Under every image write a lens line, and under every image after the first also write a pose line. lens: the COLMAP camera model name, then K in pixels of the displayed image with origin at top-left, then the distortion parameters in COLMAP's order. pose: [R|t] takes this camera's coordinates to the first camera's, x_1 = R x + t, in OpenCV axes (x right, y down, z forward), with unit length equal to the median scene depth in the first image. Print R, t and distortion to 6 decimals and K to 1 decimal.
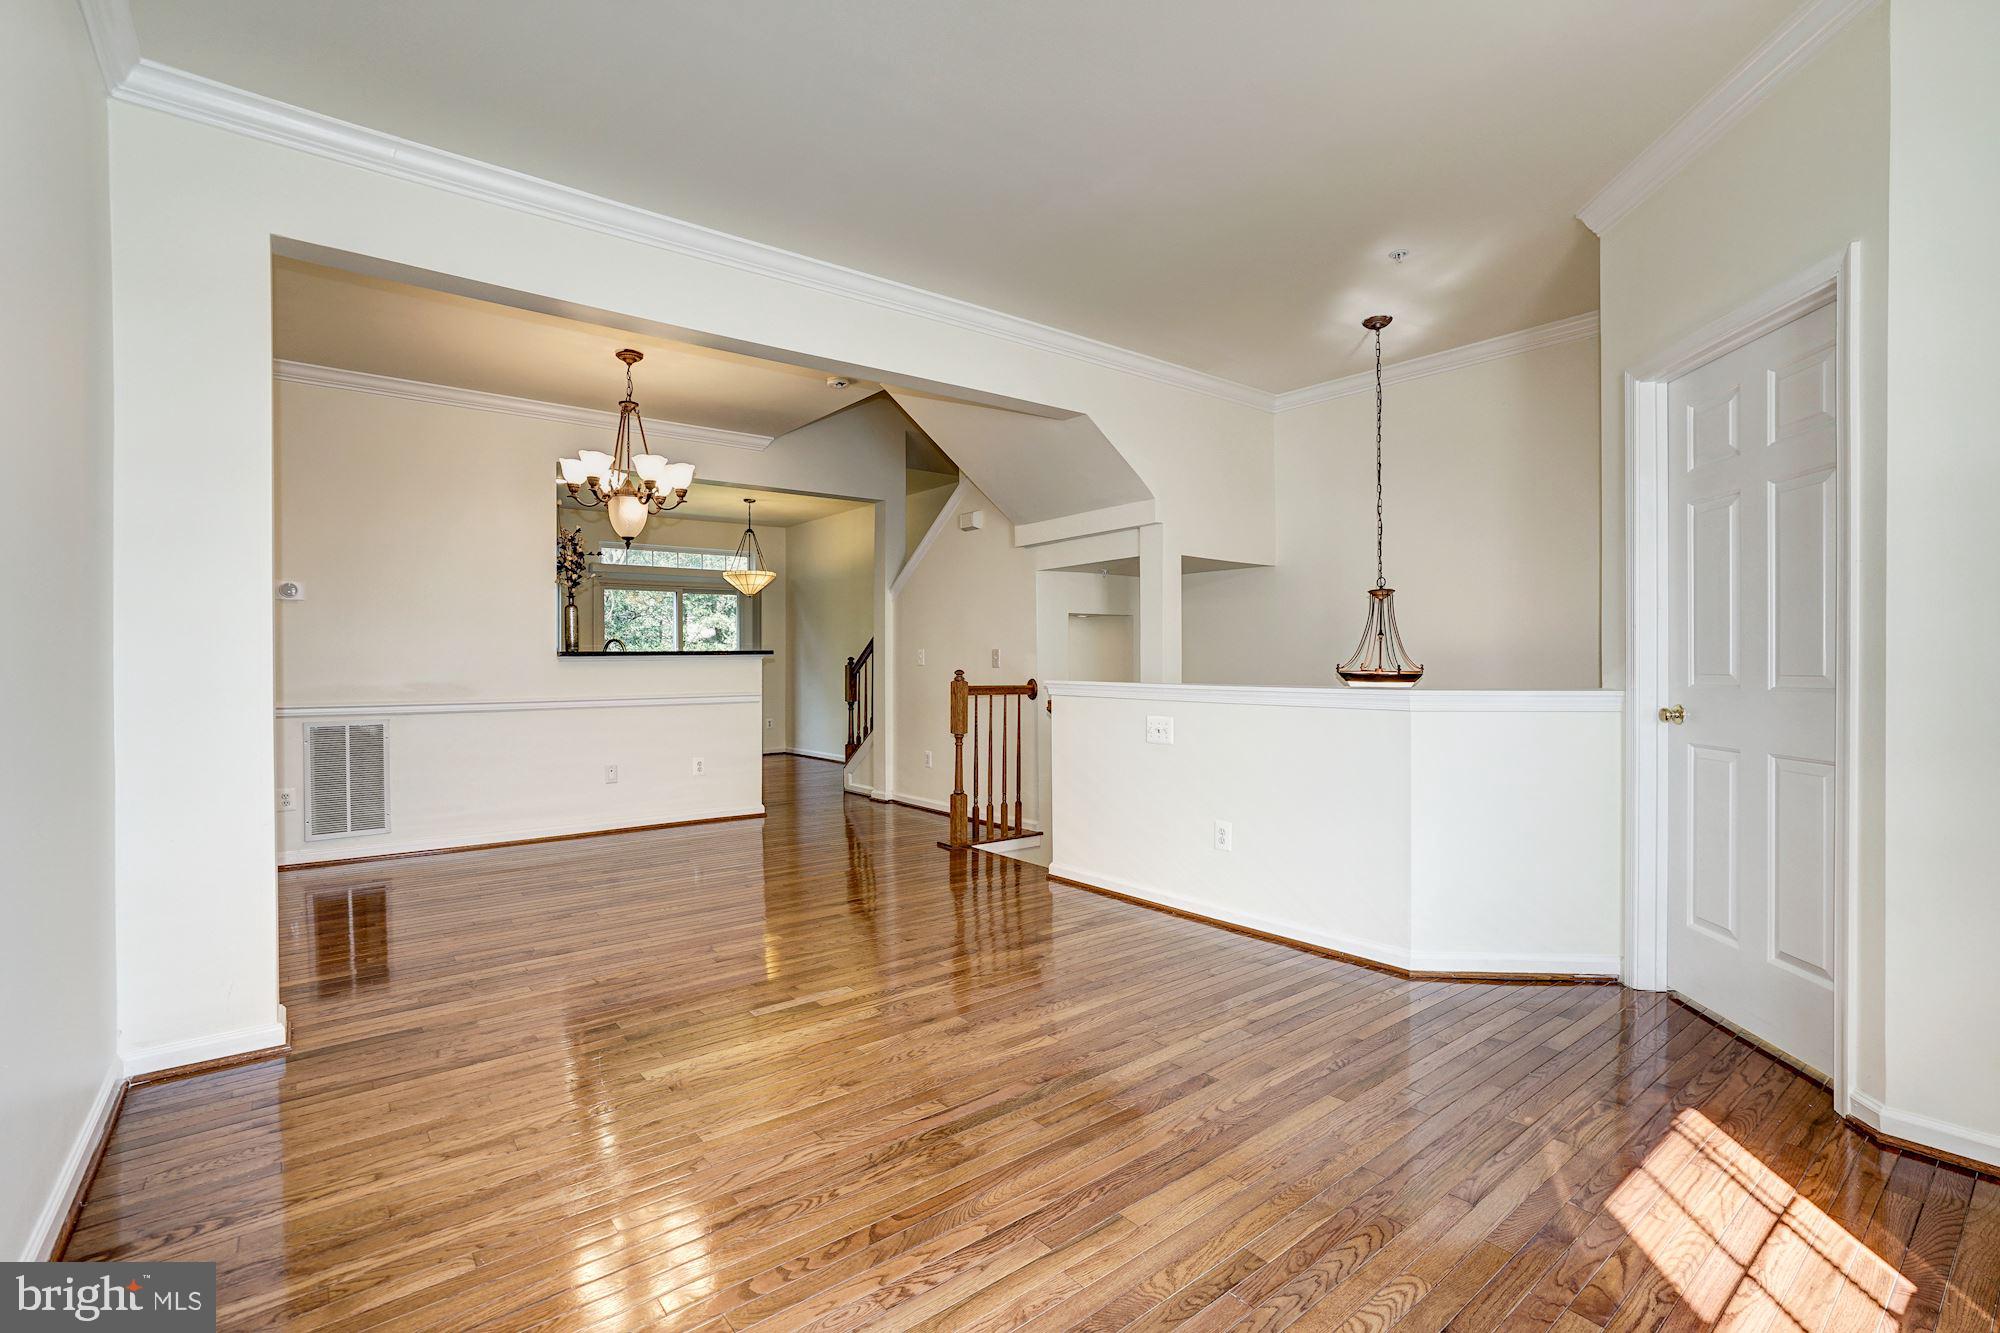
lens RADIAL K [[896.0, 0, 1000.0], [0, 896.0, 666.5], [0, 0, 1]] dist [-0.042792, 0.024556]
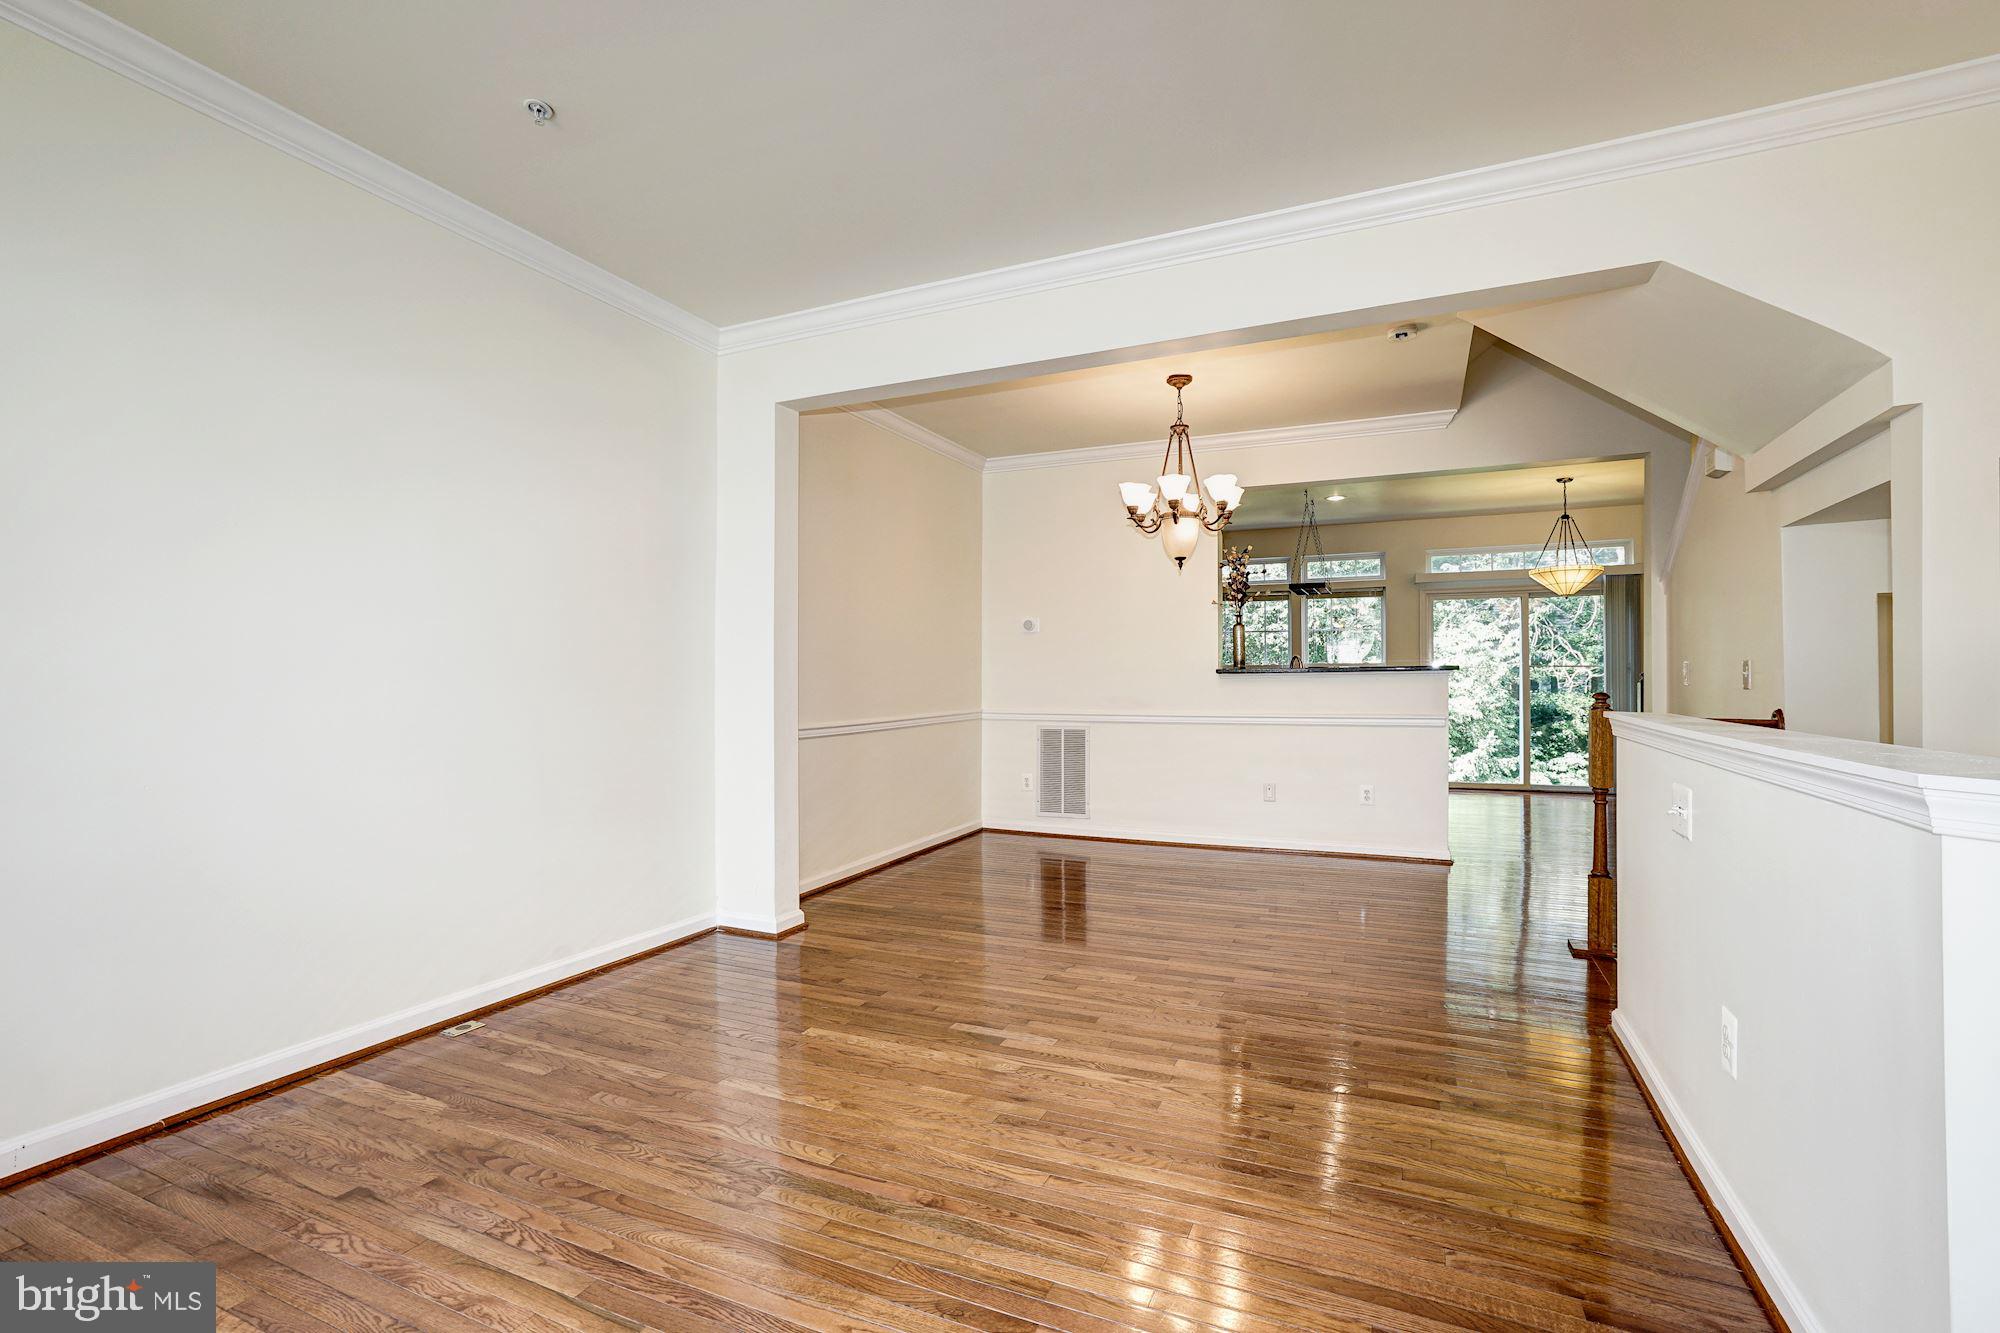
lens RADIAL K [[908.2, 0, 1007.1], [0, 908.2, 667.9], [0, 0, 1]] dist [-0.046836, 0.024360]
pose [[0.459973, -0.007891, -0.887898, 0.411289], [-0.004659, 0.999925, -0.011300, -0.006287], [0.887921, 0.009335, 0.459902, 0.347978]]
